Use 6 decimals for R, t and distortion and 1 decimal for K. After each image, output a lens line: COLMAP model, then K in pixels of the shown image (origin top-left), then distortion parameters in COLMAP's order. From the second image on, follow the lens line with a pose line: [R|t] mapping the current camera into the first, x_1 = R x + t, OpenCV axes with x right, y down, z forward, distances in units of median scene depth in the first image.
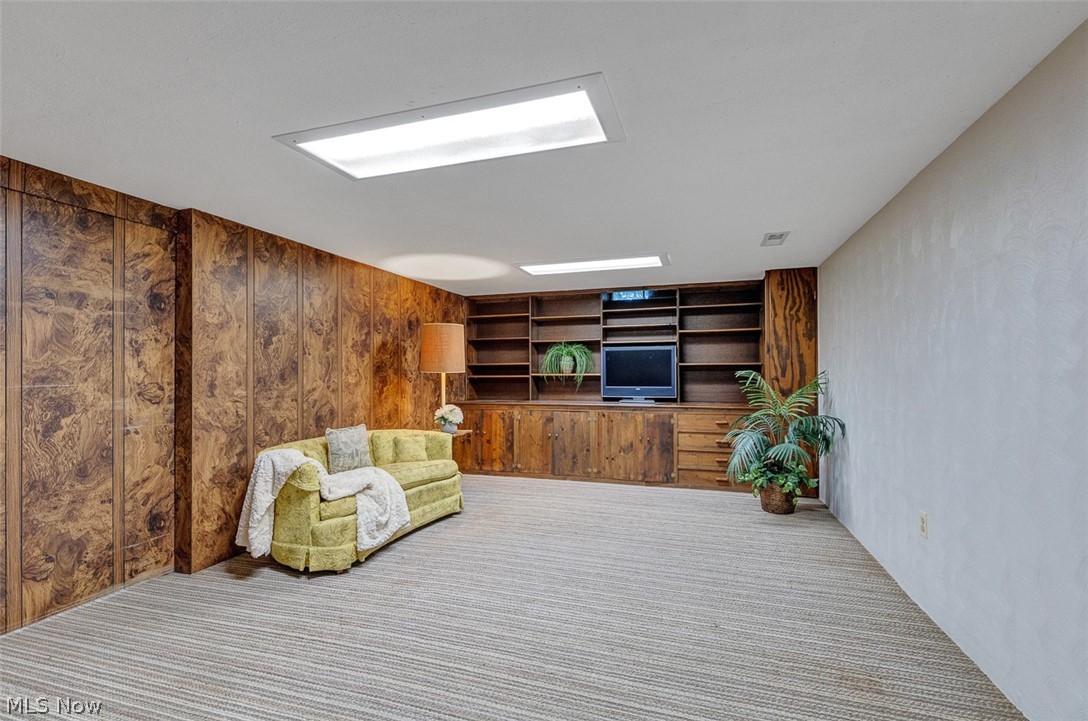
lens RADIAL K [[496.9, 0, 545.6], [0, 496.9, 369.7], [0, 0, 1]] dist [0.003902, -0.000132]
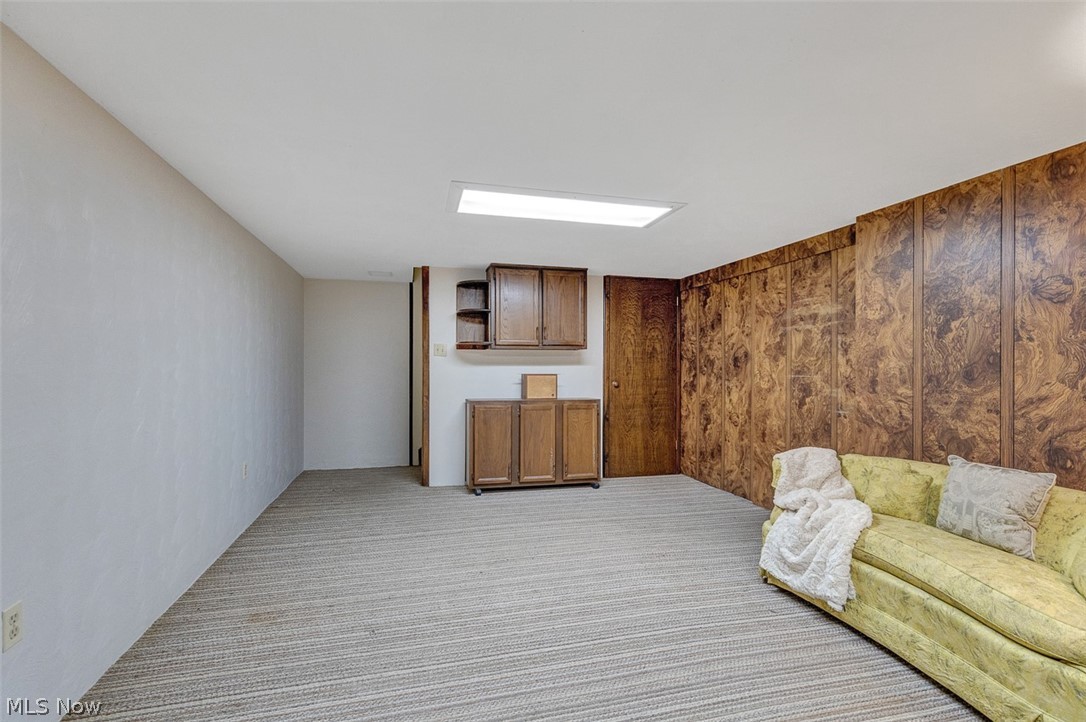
lens RADIAL K [[496.0, 0, 544.6], [0, 496.0, 370.2], [0, 0, 1]] dist [0.003902, -0.000132]
pose [[-0.839393, 0.001876, -0.543521, 0.420869], [-0.001066, 0.999986, 0.005097, 0.004211], [0.543523, 0.004858, -0.839380, 1.445289]]
